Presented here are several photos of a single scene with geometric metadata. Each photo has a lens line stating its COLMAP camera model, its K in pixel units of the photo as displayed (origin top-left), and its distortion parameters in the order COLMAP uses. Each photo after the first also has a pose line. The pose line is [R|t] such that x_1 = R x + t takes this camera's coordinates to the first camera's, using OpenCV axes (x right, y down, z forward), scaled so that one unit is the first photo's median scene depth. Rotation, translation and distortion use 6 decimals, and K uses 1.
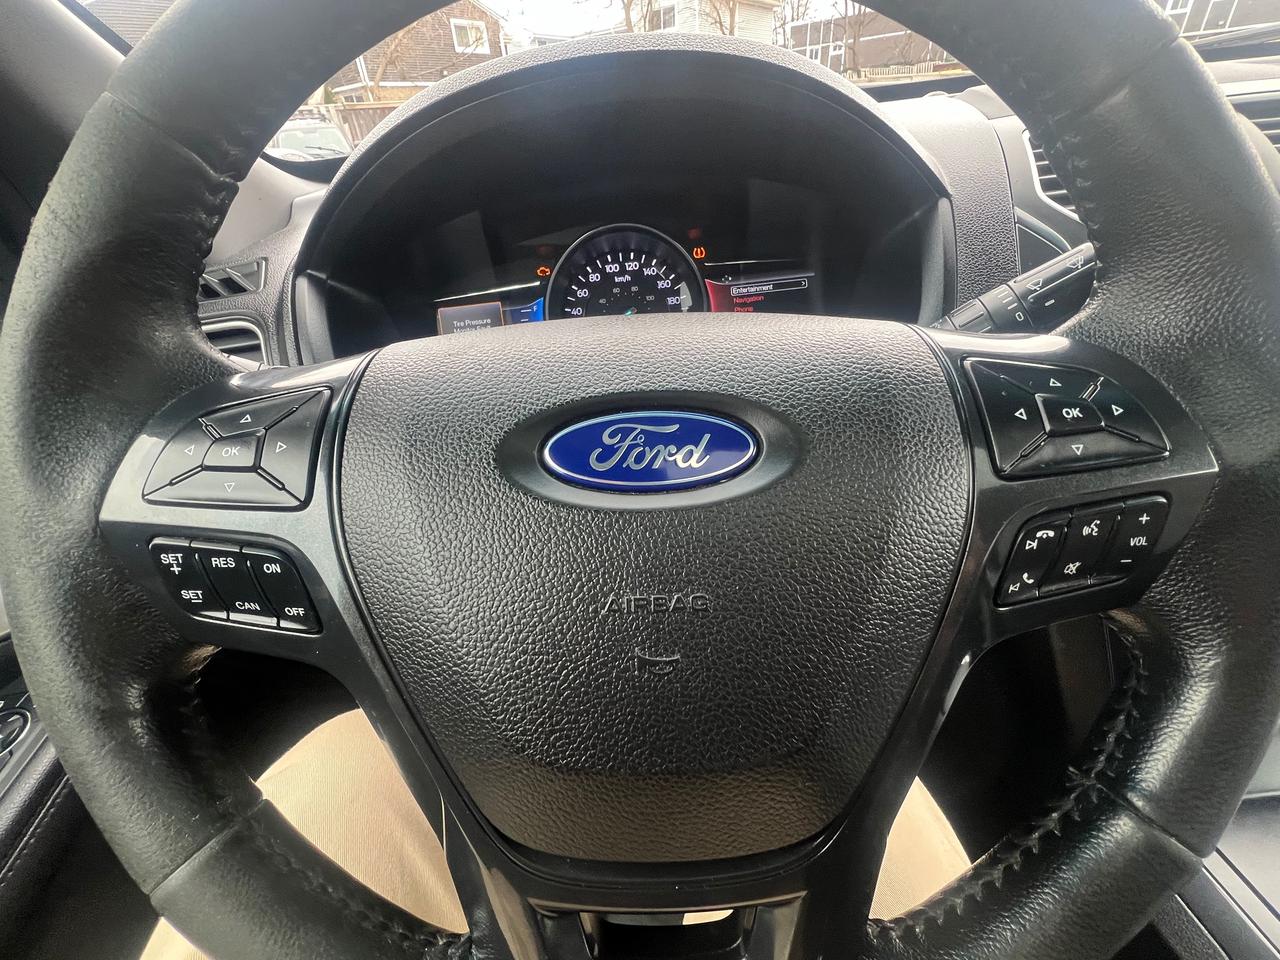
lens RADIAL K [[556.7, 0, 632.8], [0, 556.7, 478.0], [0, 0, 1]] dist [-0.001320, -0.000484]
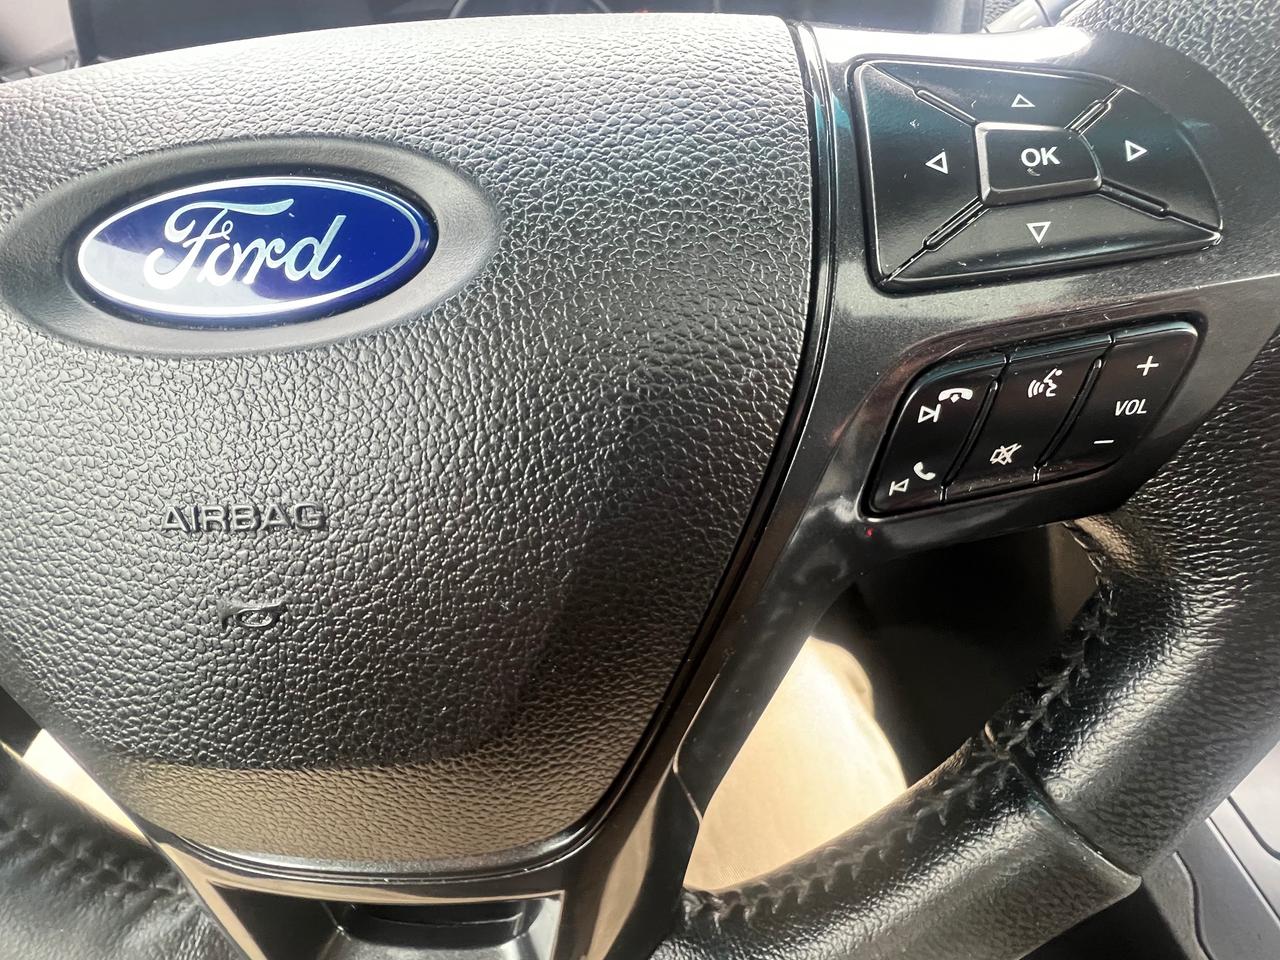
lens RADIAL K [[556.7, 0, 645.3], [0, 556.7, 485.1], [0, 0, 1]] dist [-0.001320, -0.000484]
pose [[0.998321, 0.001373, -0.057914, 0.455366], [0.011863, 0.973687, 0.227579, 0.057042], [0.056703, -0.227884, 0.972036, 0.409778]]
